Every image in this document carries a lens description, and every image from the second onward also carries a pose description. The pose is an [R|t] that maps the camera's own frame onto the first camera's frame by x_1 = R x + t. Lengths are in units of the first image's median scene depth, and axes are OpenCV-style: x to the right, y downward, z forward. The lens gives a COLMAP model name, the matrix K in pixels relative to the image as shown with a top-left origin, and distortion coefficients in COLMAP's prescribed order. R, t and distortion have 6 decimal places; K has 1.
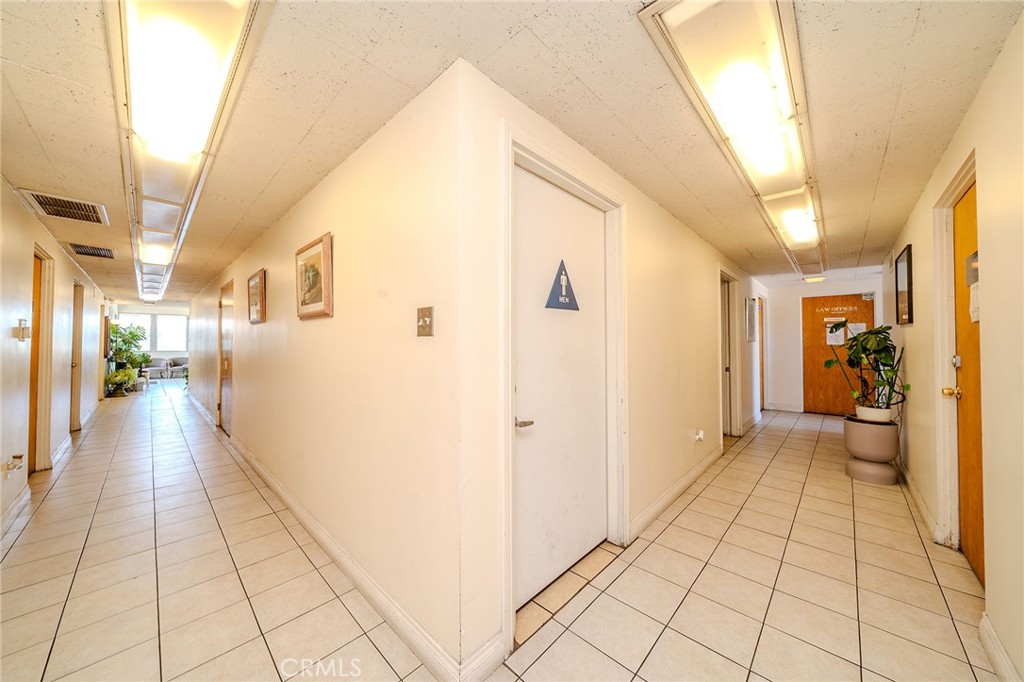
lens RADIAL K [[348.2, 0, 511.9], [0, 348.2, 338.1], [0, 0, 1]] dist [-0.010260, 0.000255]
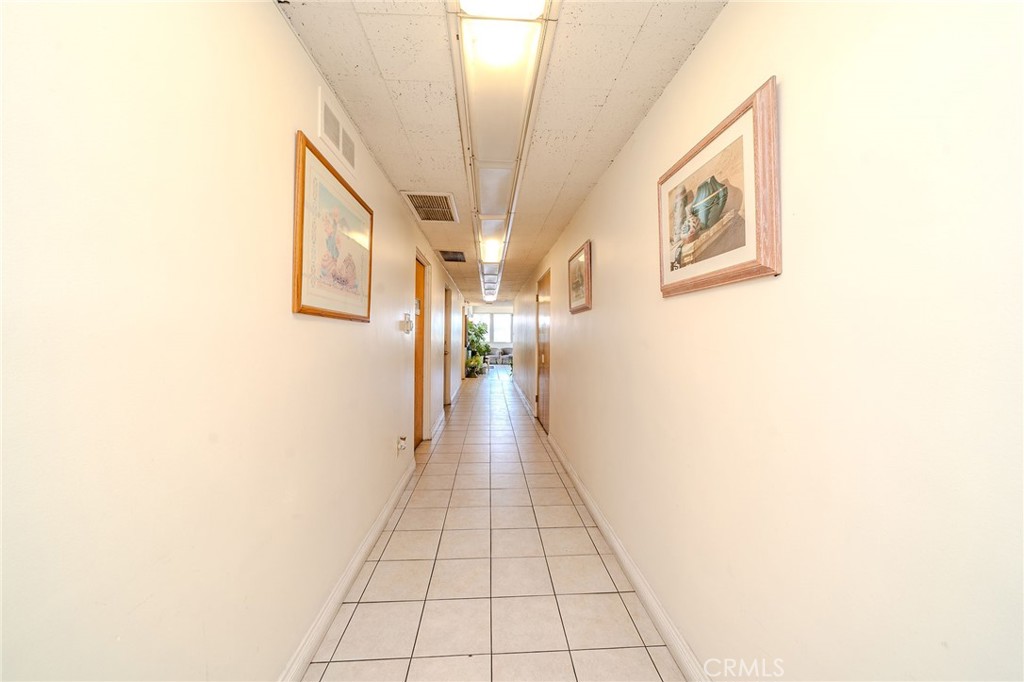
lens RADIAL K [[348.2, 0, 511.9], [0, 348.2, 338.1], [0, 0, 1]] dist [-0.010260, 0.000255]
pose [[0.732074, 0.008114, -0.681177, -0.202468], [0.003586, 0.999869, 0.015765, 0.004028], [0.681216, -0.013984, 0.731949, 0.200182]]
